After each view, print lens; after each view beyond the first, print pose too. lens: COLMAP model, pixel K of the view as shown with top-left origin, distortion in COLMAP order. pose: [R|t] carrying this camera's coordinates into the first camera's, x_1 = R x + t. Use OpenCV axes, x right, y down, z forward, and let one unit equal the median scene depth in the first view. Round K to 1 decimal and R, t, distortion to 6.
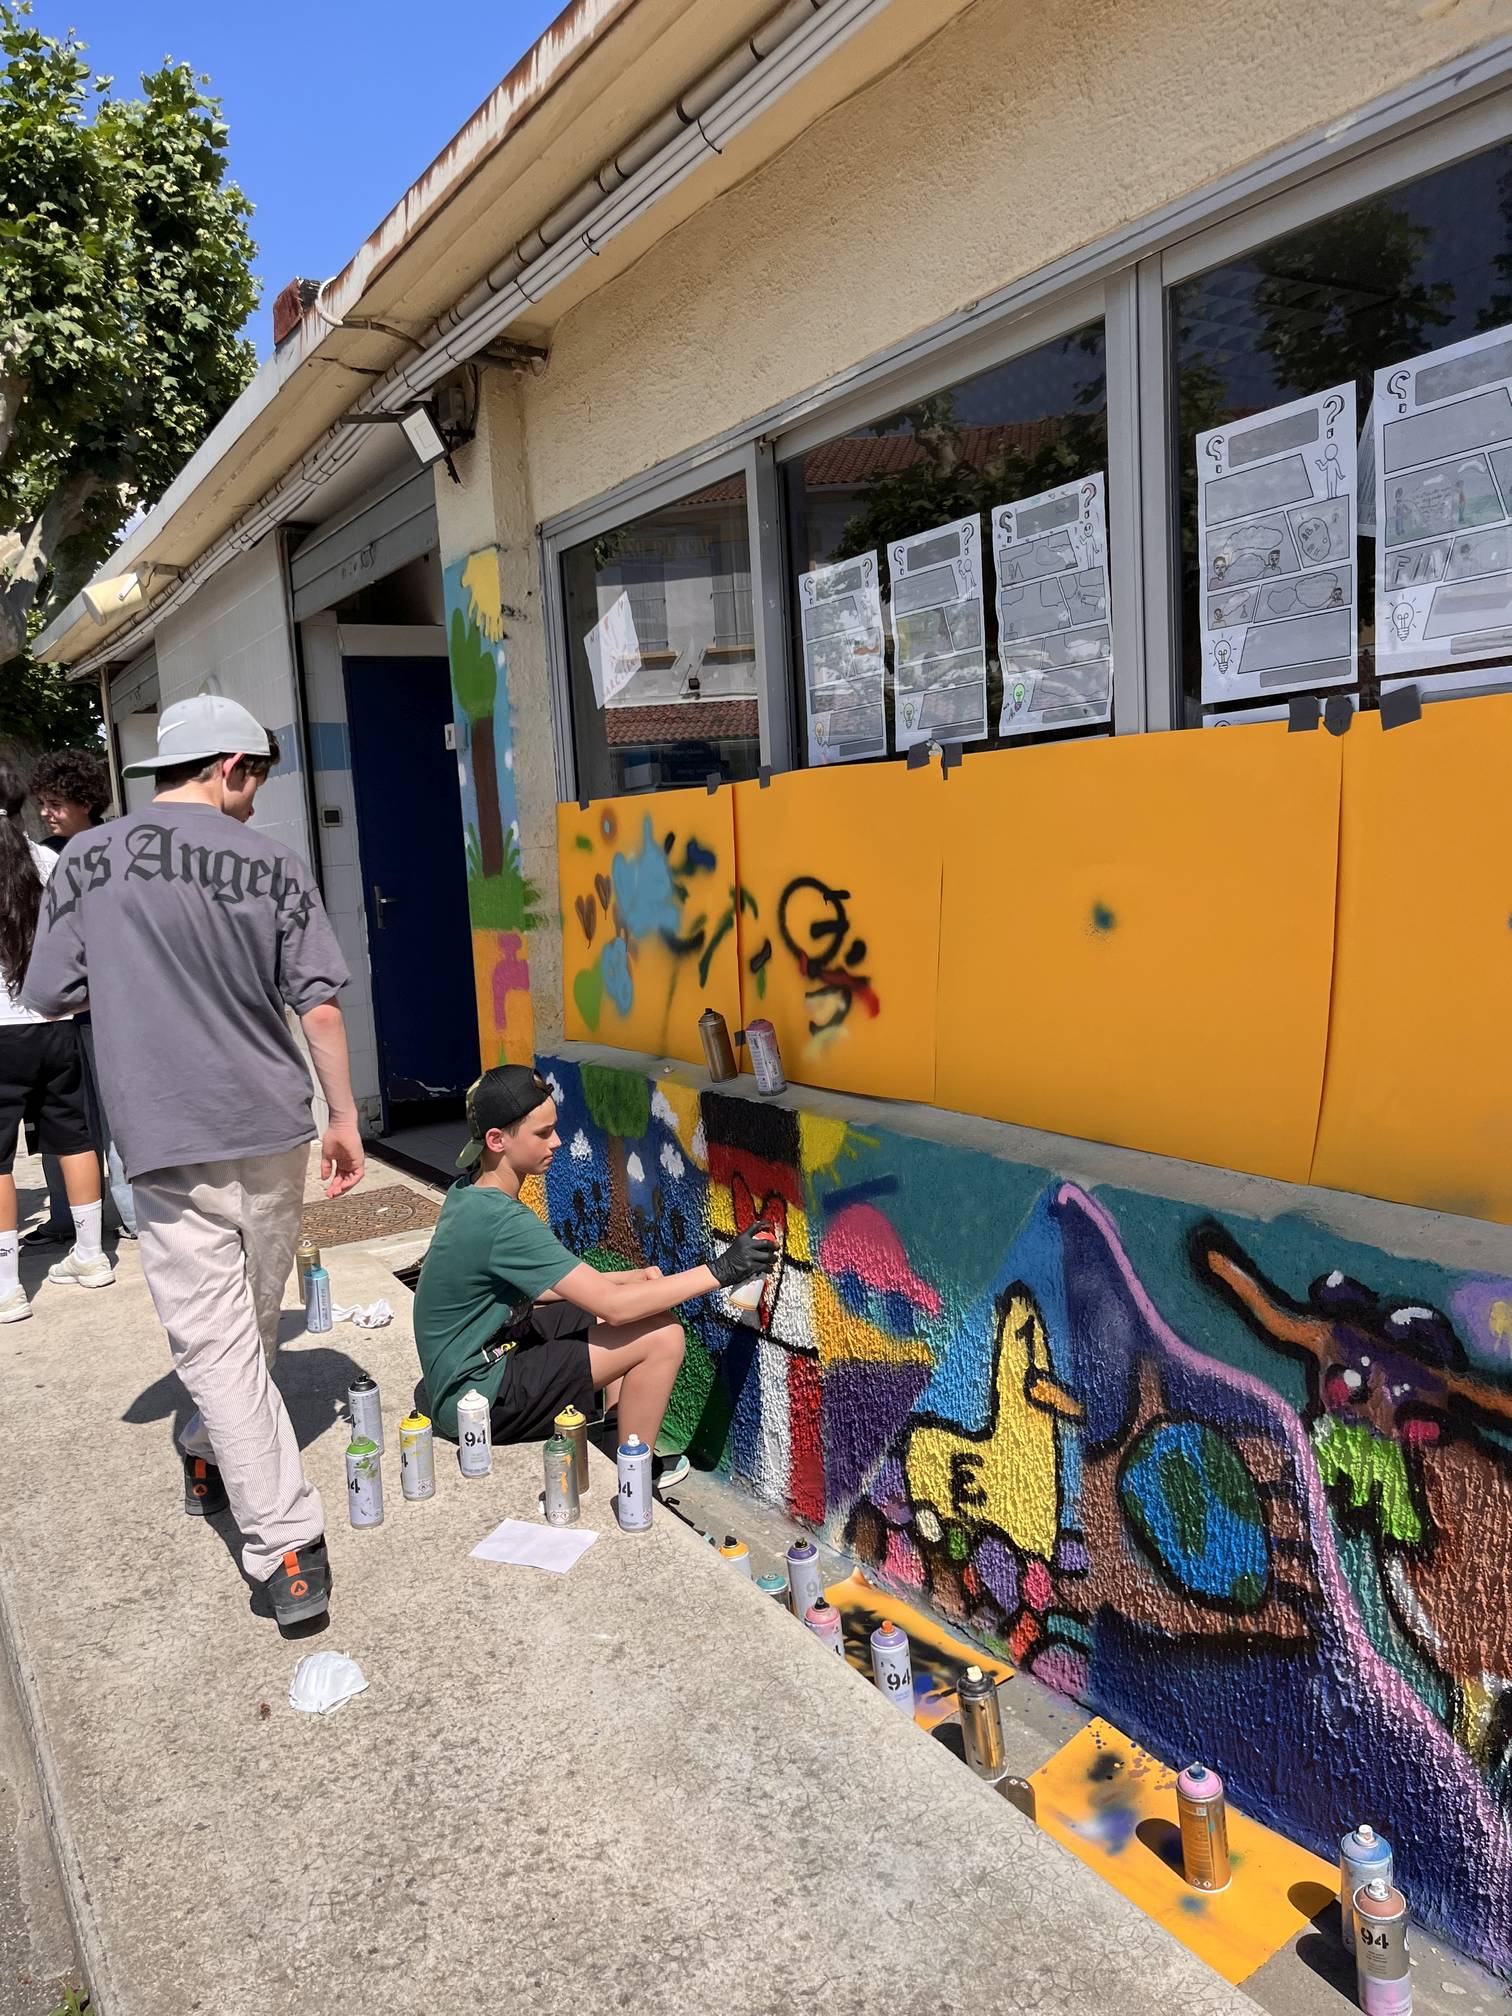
lens RADIAL K [[1519.1, 0, 756.0], [0, 1519.1, 1008.0], [0, 0, 1]] dist [0.006193, -0.037449]
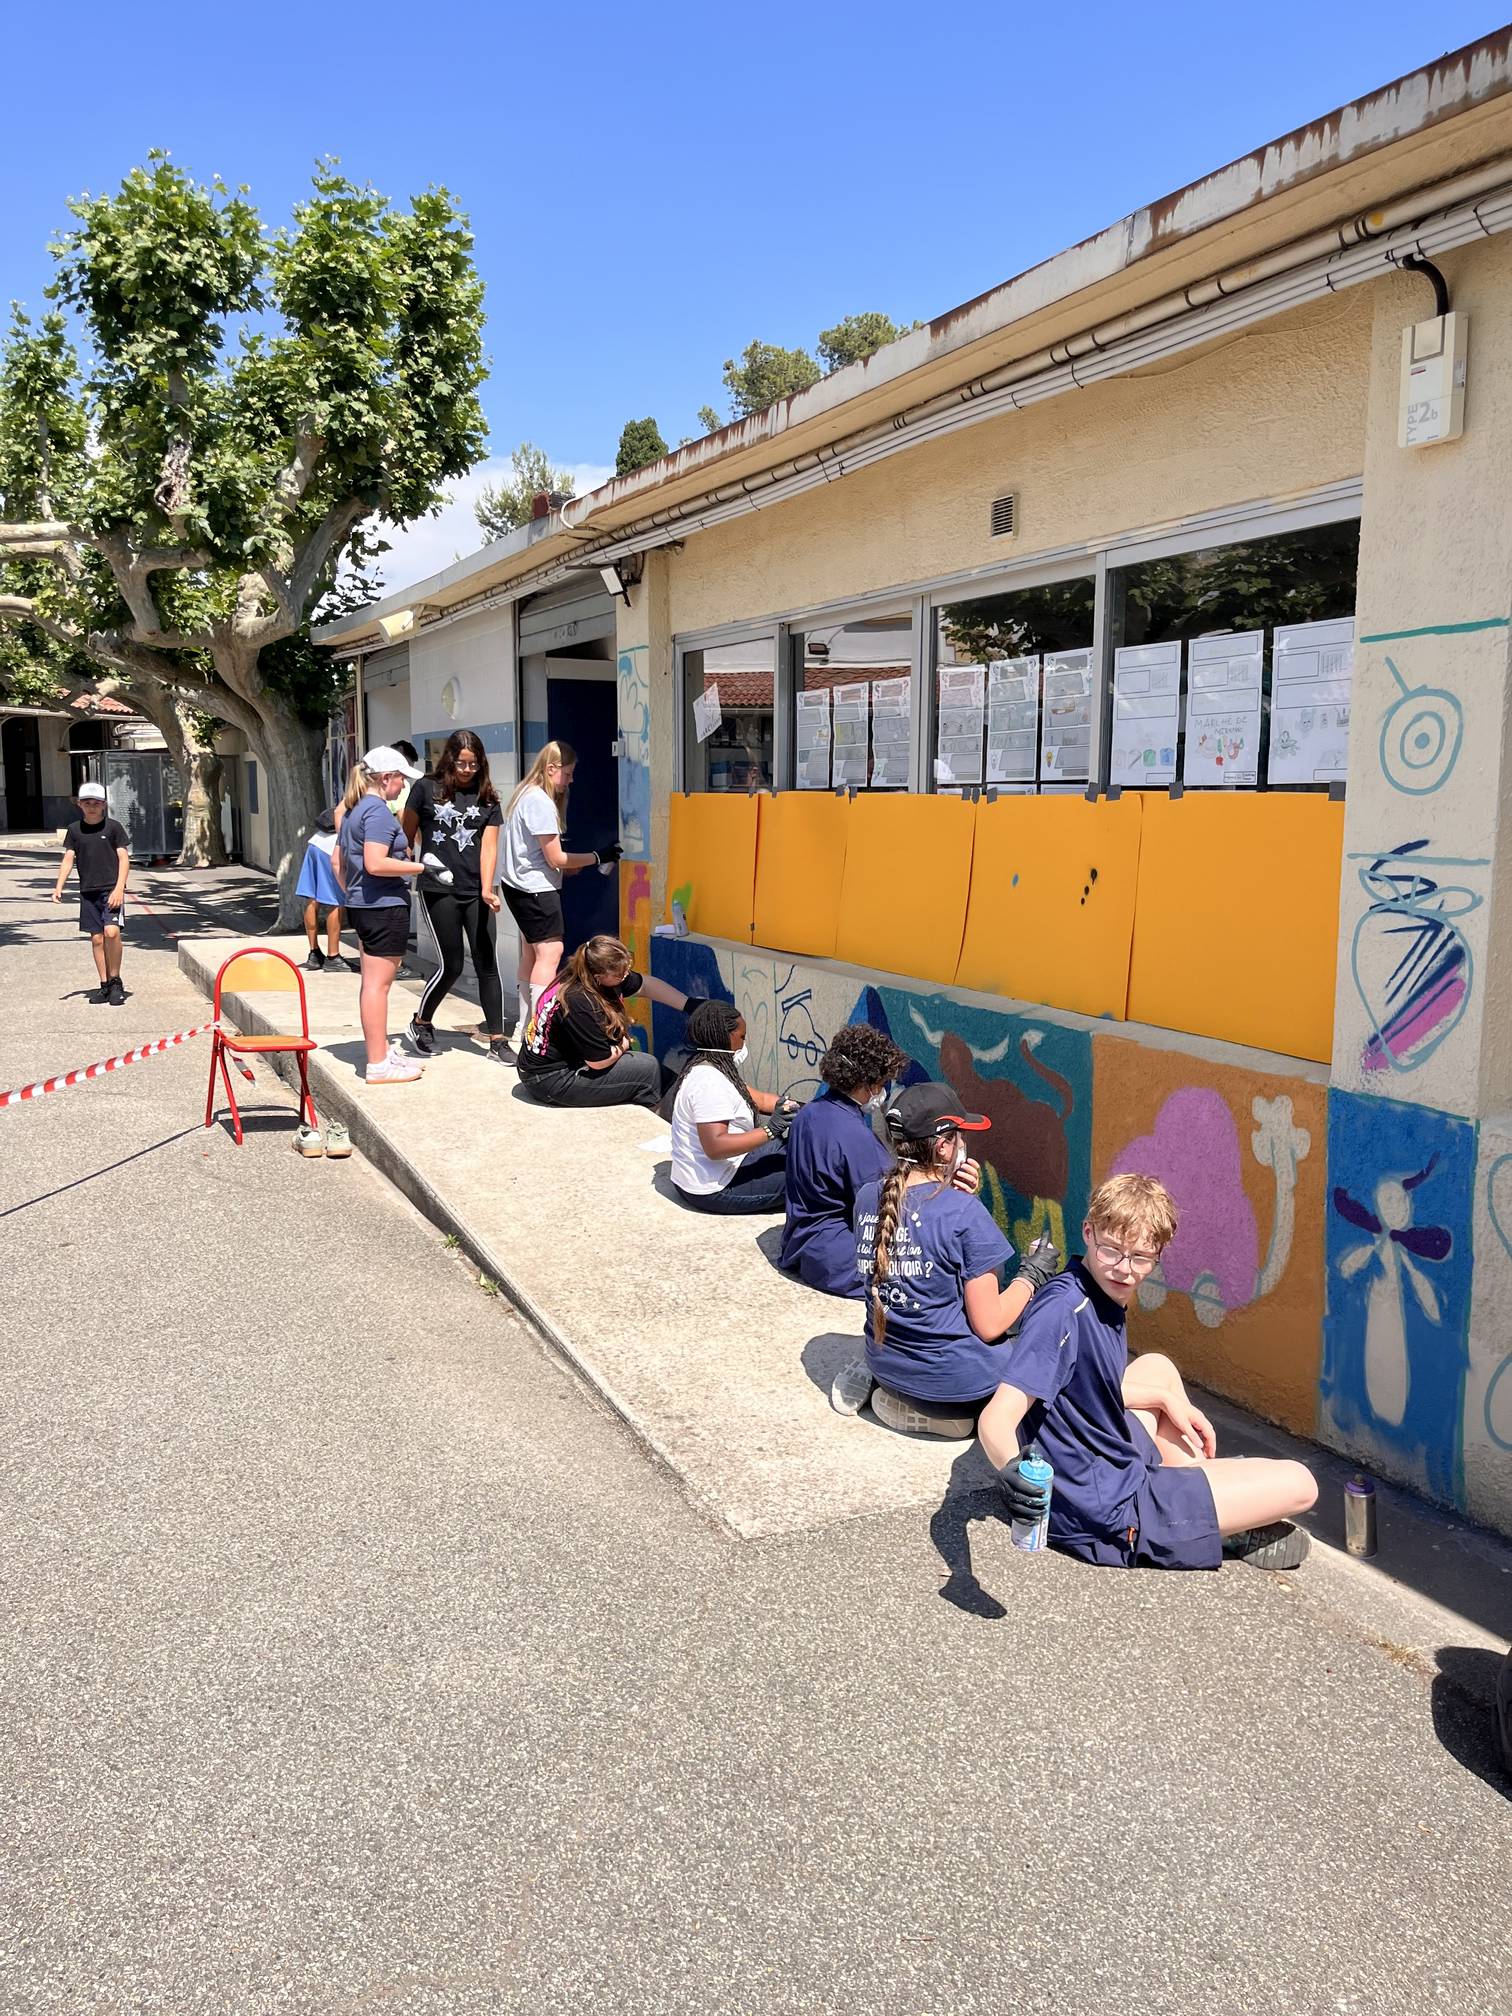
lens RADIAL K [[1532.4, 0, 756.0], [0, 1532.4, 1008.0], [0, 0, 1]] dist [-0.001528, 0.000203]
pose [[0.993540, 0.073121, -0.086783, 0.095457], [-0.070374, 0.996931, 0.034304, 0.031696], [0.089025, -0.027975, 0.995636, -0.532468]]
